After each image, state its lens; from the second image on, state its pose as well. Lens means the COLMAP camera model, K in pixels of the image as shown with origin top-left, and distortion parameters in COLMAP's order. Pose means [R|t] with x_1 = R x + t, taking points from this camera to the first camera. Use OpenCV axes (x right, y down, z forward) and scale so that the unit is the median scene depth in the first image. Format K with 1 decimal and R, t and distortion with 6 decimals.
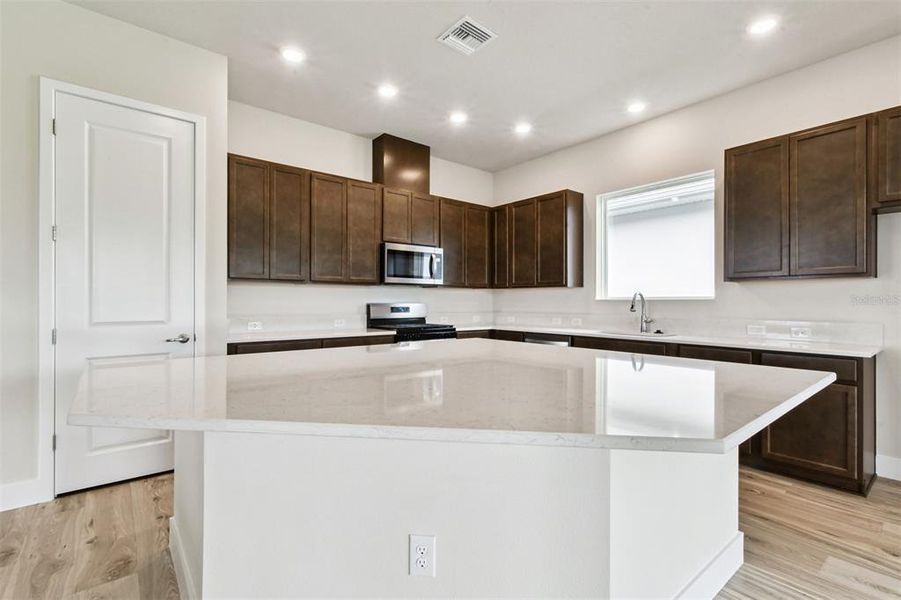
lens RADIAL K [[409.0, 0, 454.2], [0, 409.0, 299.9], [0, 0, 1]] dist [0.001326, -0.001075]
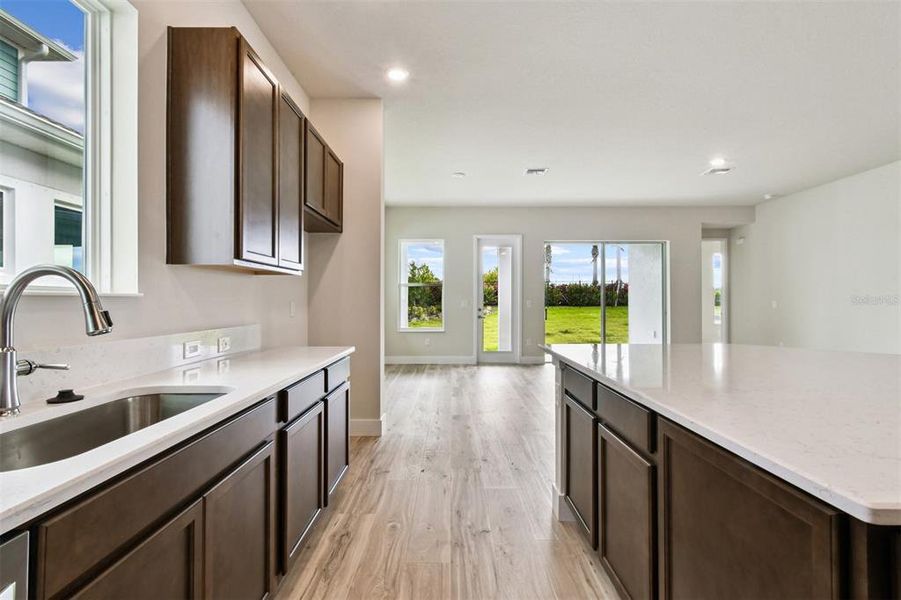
lens RADIAL K [[409.0, 0, 446.0], [0, 409.0, 298.0], [0, 0, 1]] dist [0.001326, -0.001075]
pose [[-0.762412, 0.008428, 0.647038, 0.069533], [0.001037, 0.999930, -0.011802, 0.007822], [-0.647092, -0.008327, -0.762367, 1.014001]]
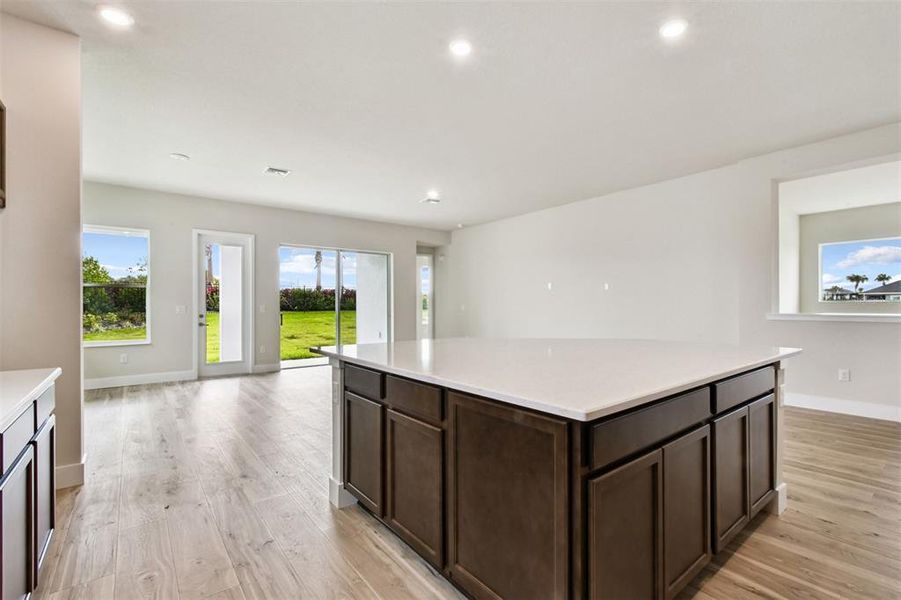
lens RADIAL K [[409.0, 0, 449.6], [0, 409.0, 307.6], [0, 0, 1]] dist [0.001326, -0.001075]
pose [[-0.999456, 0.006709, 0.032283, 0.129321], [0.006793, 0.999974, 0.002511, 0.008542], [-0.032265, 0.002728, -0.999476, 1.081322]]
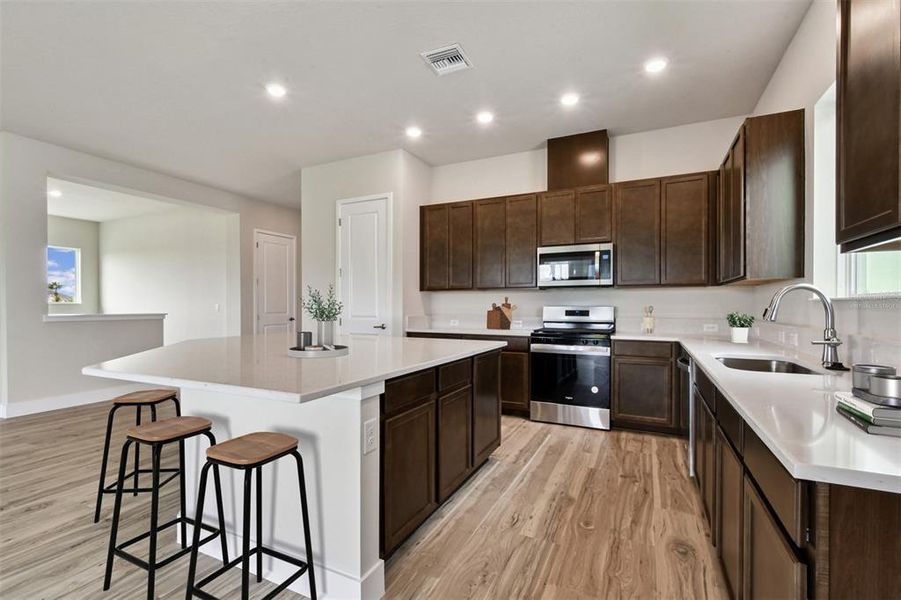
lens RADIAL K [[409.0, 0, 454.0], [0, 409.0, 308.9], [0, 0, 1]] dist [0.001326, -0.001075]
pose [[0.423373, 0.003069, -0.905950, 0.714240], [0.000985, 0.999992, 0.003848, 0.011182], [0.905955, -0.002522, 0.423367, 0.386294]]
